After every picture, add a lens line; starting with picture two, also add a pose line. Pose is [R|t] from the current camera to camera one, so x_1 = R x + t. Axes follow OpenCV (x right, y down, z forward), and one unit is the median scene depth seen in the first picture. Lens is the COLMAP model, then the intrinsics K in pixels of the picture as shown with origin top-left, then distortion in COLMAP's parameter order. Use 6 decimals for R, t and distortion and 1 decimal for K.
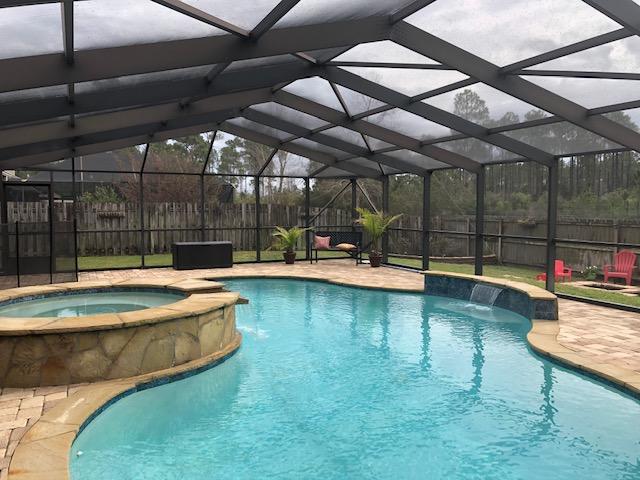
lens RADIAL K [[515.6, 0, 327.0], [0, 515.6, 247.2], [0, 0, 1]] dist [0.017405, -0.002453]
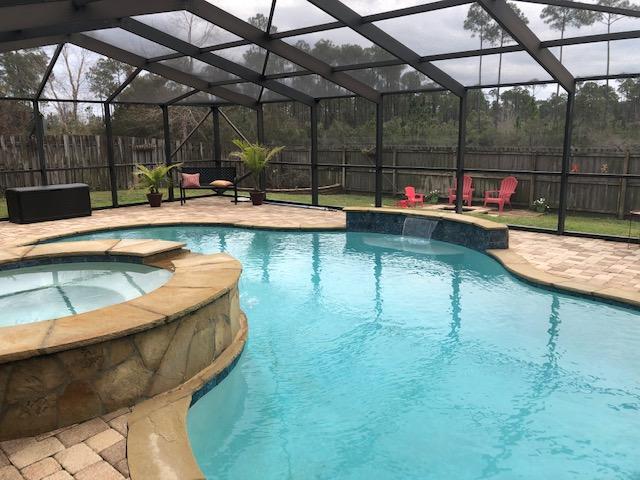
lens RADIAL K [[517.2, 0, 317.9], [0, 517.2, 231.9], [0, 0, 1]] dist [0.019291, -0.002685]
pose [[0.922753, -0.081709, 0.376631, -0.164237], [0.040618, 0.992443, 0.115793, -0.016421], [-0.383246, -0.091550, 0.919098, 0.095211]]
